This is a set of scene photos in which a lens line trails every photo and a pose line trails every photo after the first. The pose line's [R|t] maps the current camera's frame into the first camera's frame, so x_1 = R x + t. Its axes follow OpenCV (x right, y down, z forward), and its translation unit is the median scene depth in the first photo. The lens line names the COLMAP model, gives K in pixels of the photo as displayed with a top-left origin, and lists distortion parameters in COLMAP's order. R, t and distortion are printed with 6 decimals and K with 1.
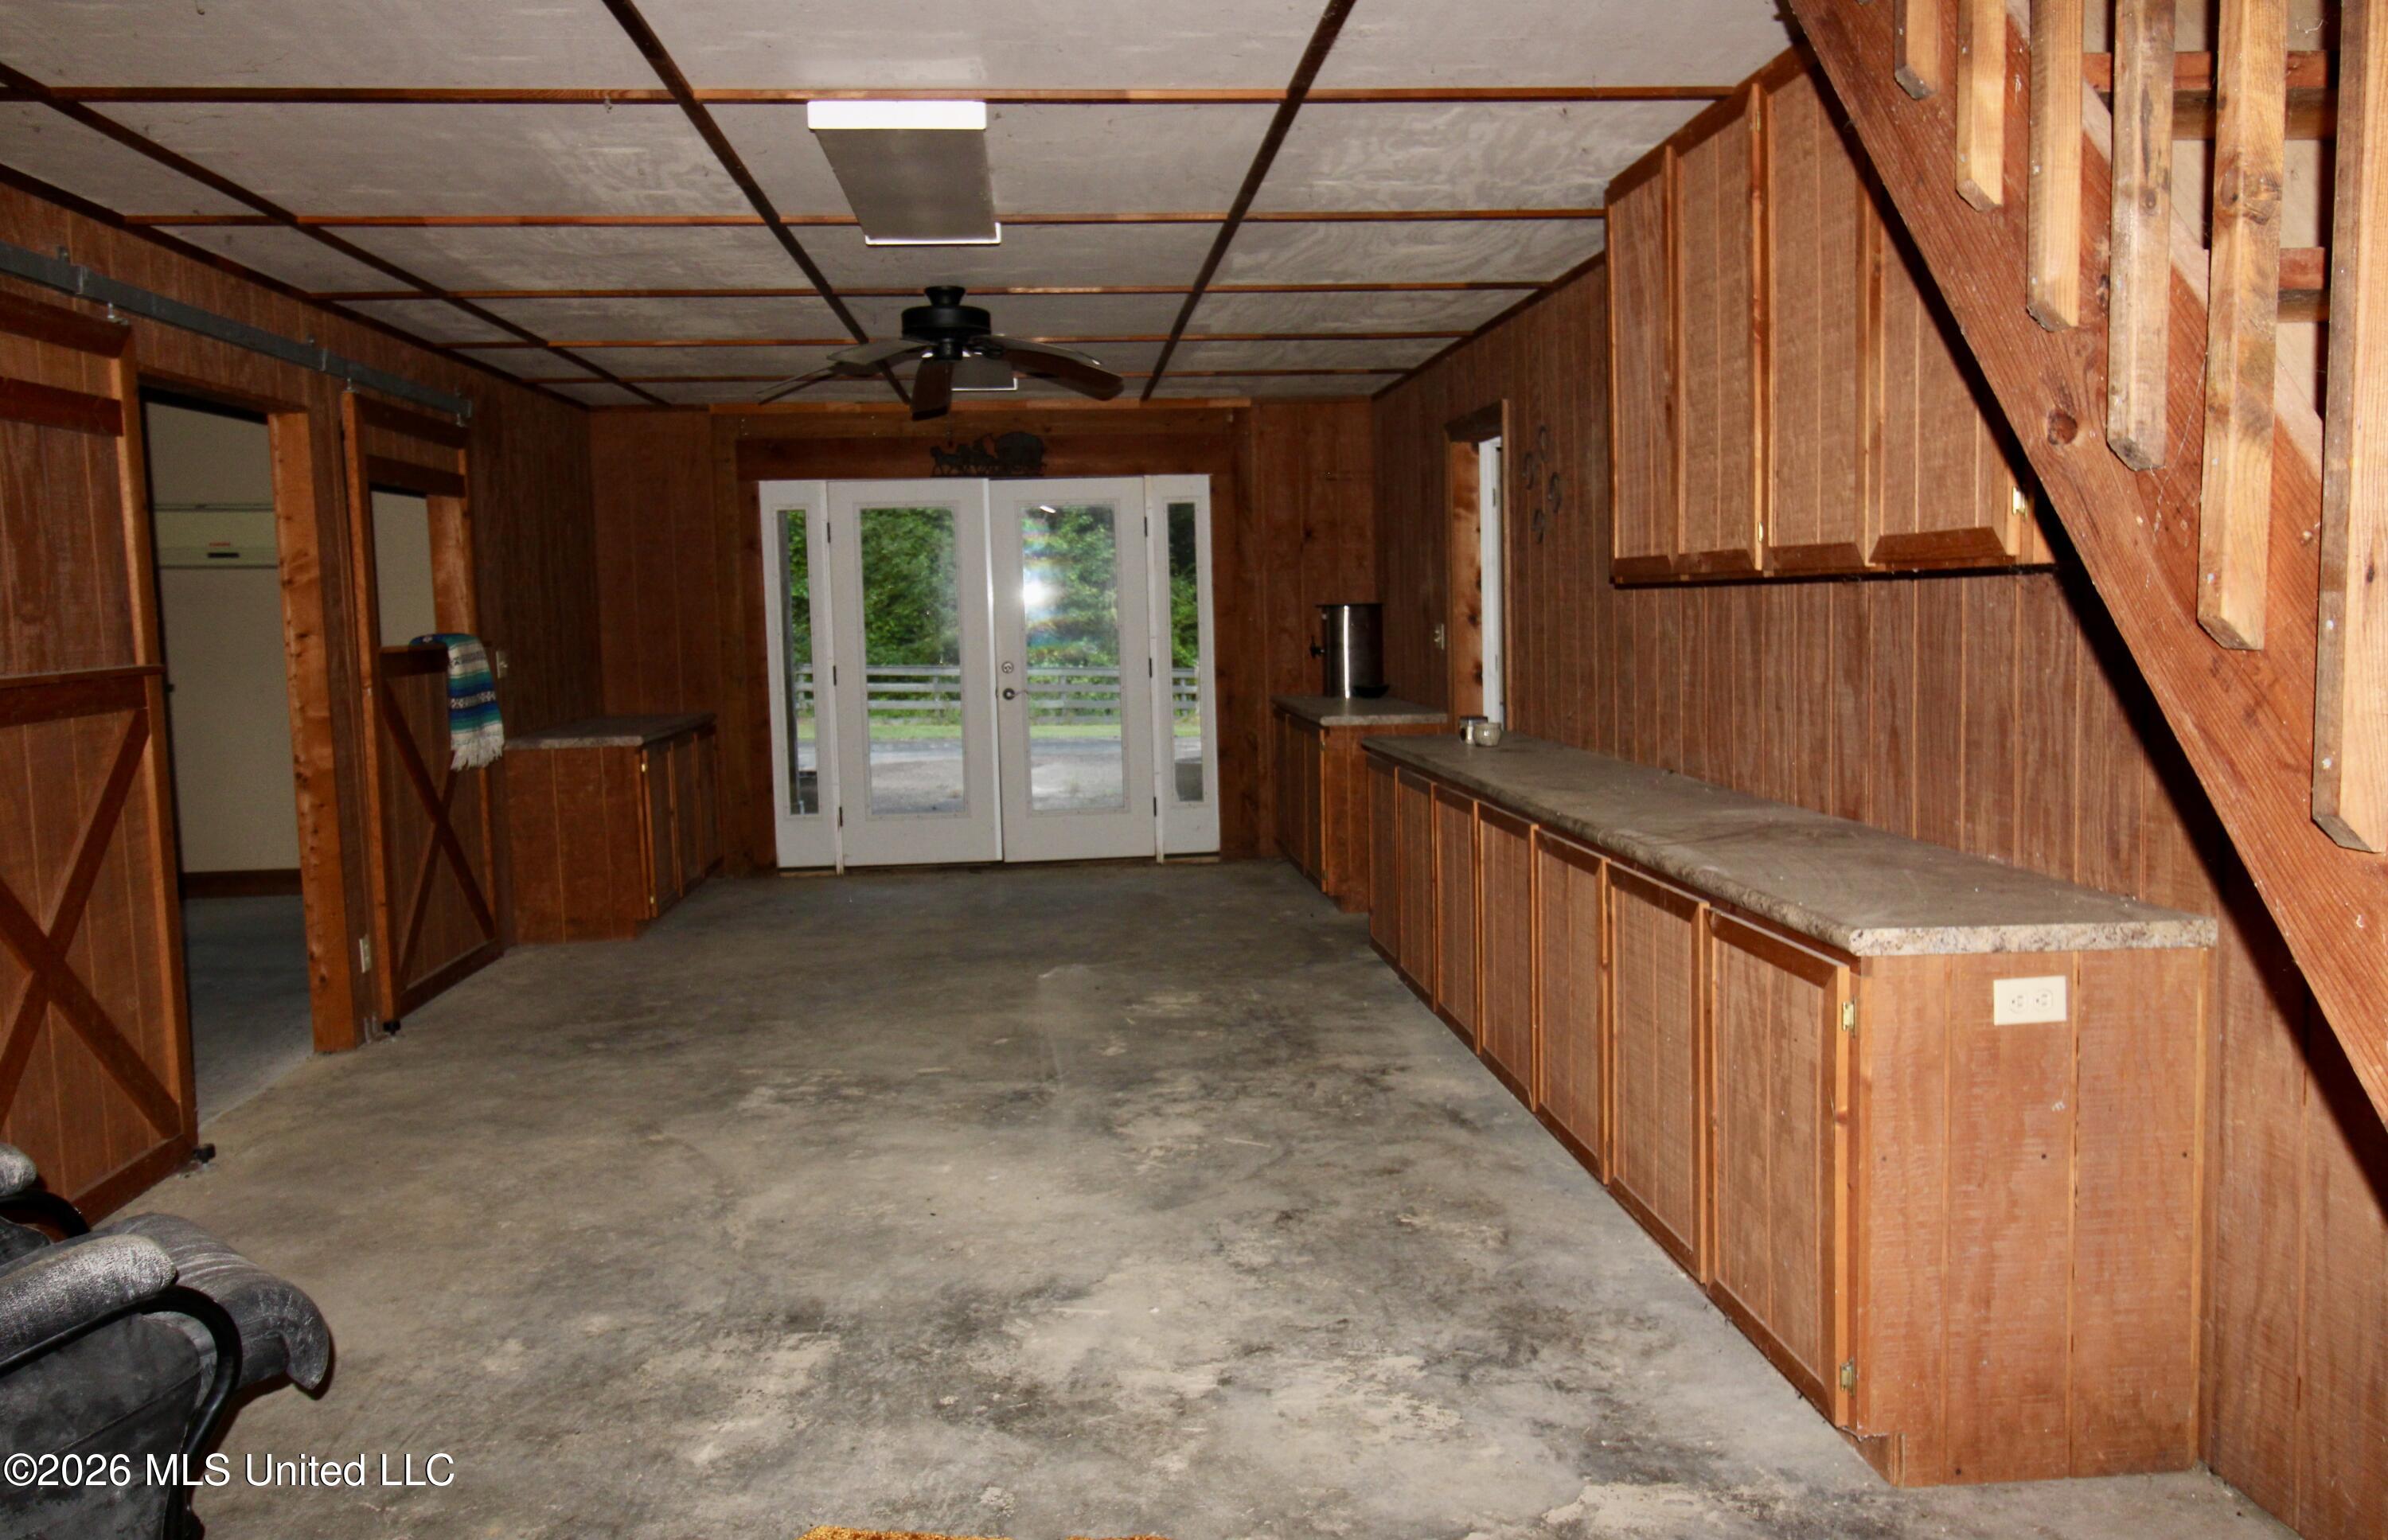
lens RADIAL K [[1925.5, 0, 1194.0], [0, 1925.5, 770.0], [0, 0, 1]] dist [-0.000872, -0.000028]
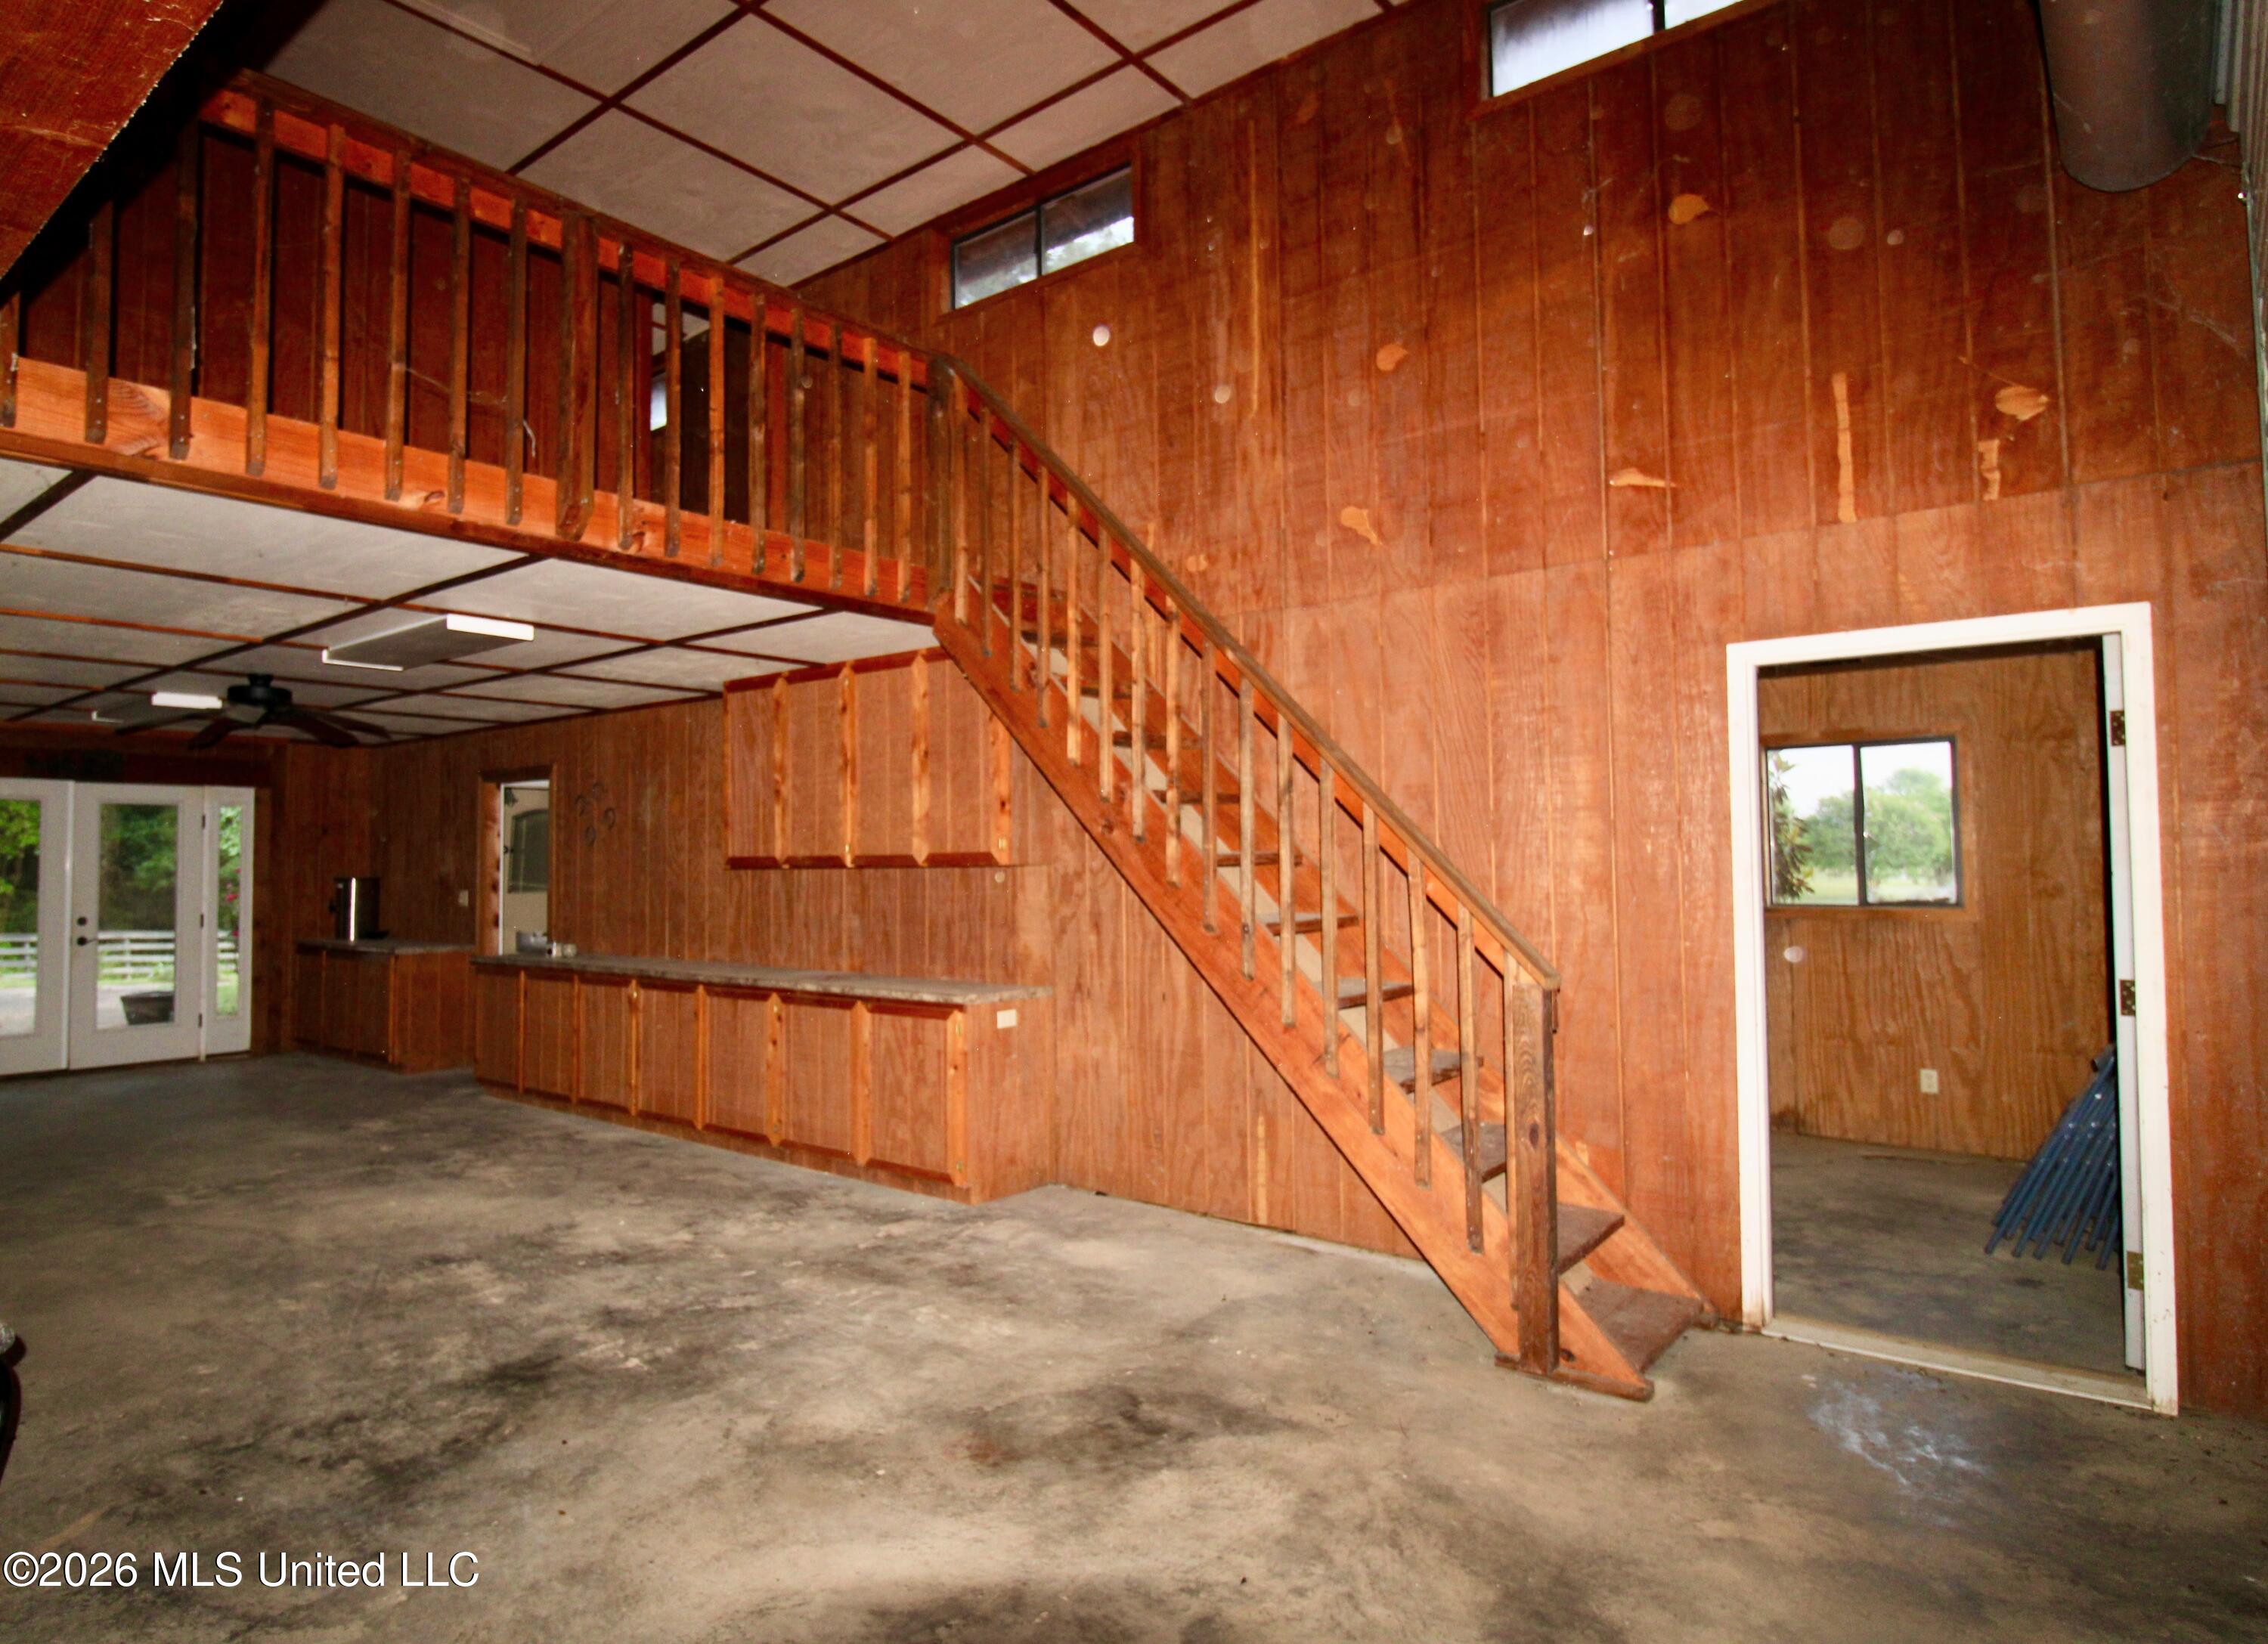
lens RADIAL K [[1282.9, 0, 1134.0], [0, 1282.9, 822.0], [0, 0, 1]] dist [-0.056275, -0.000463]
pose [[0.674825, 0.042323, 0.736763, -0.716278], [0.057779, 0.992259, -0.109921, 0.044025], [-0.735712, 0.116747, 0.667156, -0.361324]]
